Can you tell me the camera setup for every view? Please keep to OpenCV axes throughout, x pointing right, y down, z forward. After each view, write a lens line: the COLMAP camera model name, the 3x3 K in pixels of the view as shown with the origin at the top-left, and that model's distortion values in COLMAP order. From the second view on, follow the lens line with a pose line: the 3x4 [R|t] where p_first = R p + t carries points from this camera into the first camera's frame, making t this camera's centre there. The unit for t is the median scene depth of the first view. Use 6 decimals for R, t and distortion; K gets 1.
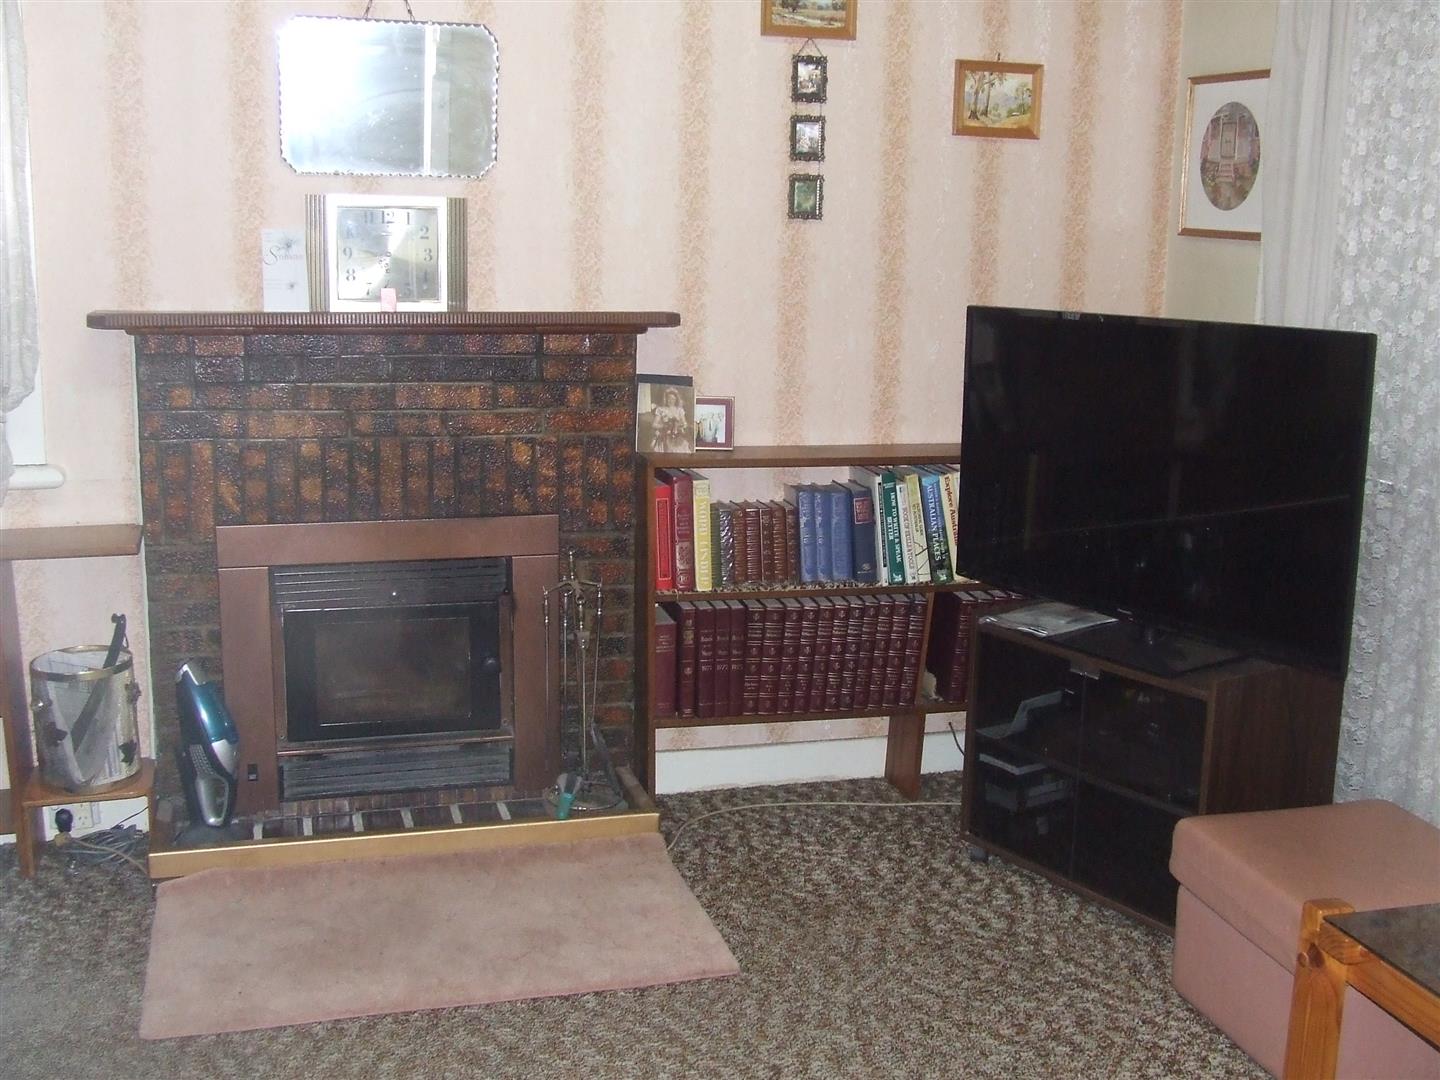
lens RADIAL K [[1611.8, 0, 751.0], [0, 1611.8, 477.3], [0, 0, 1]] dist [-0.101033, 0.142052]
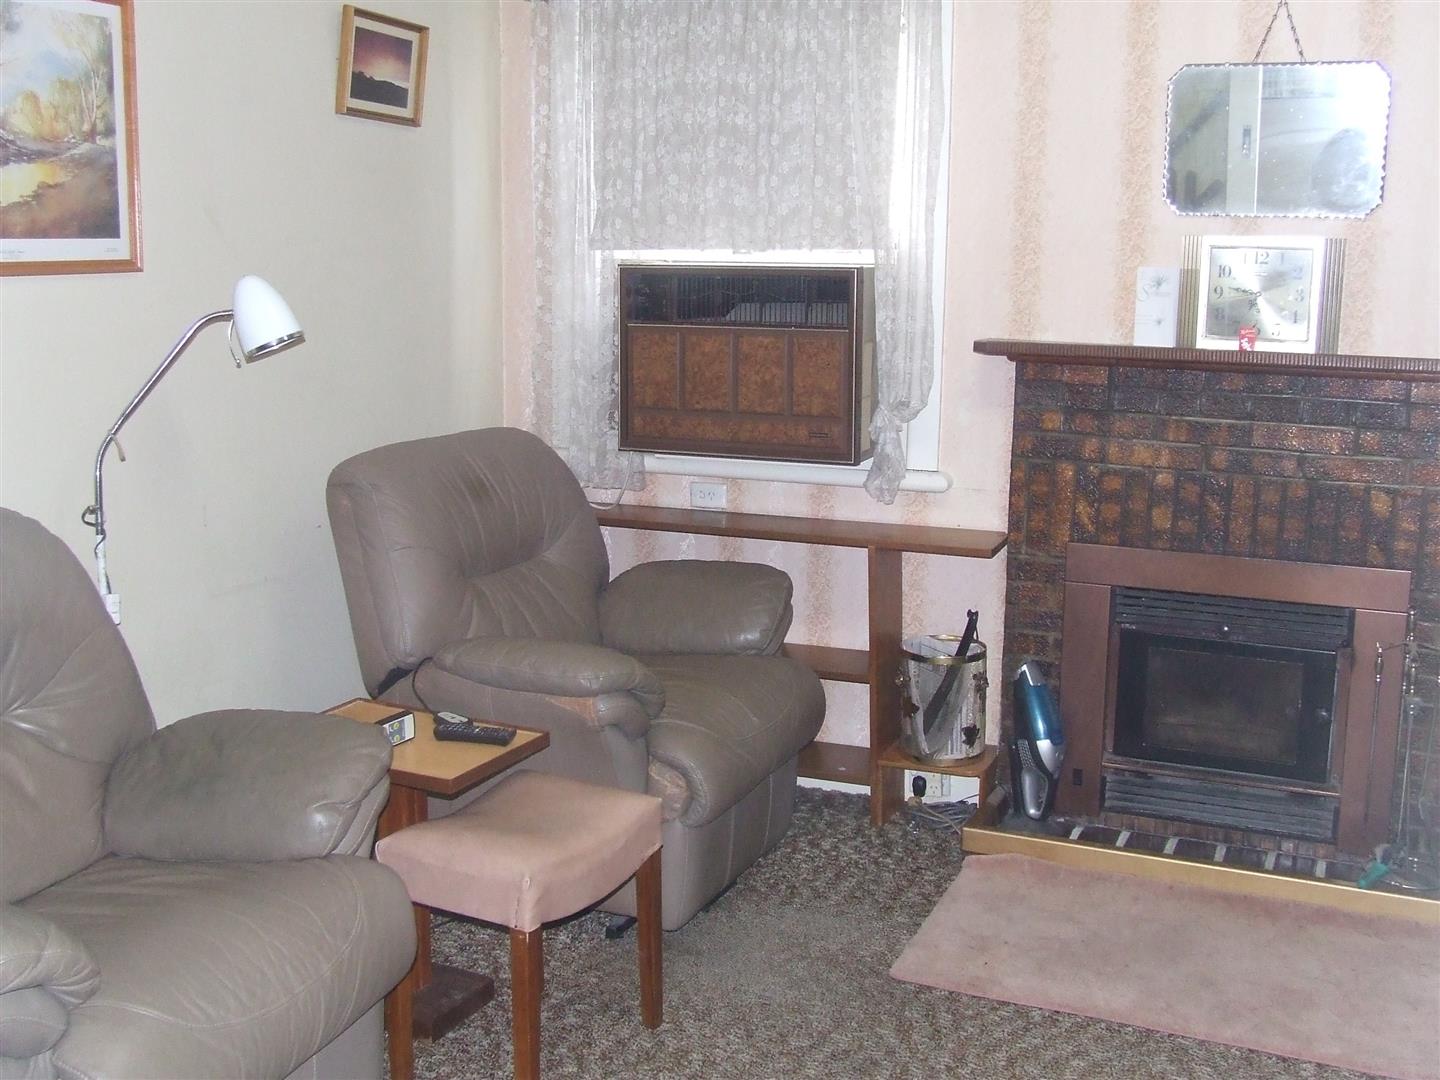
lens RADIAL K [[1611.8, 0, 751.0], [0, 1611.8, 477.3], [0, 0, 1]] dist [-0.101033, 0.142052]
pose [[0.765768, 0.083336, -0.637694, 0.186753], [-0.103824, 0.994582, 0.005298, 0.003733], [0.634681, 0.062151, 0.770271, 0.029024]]
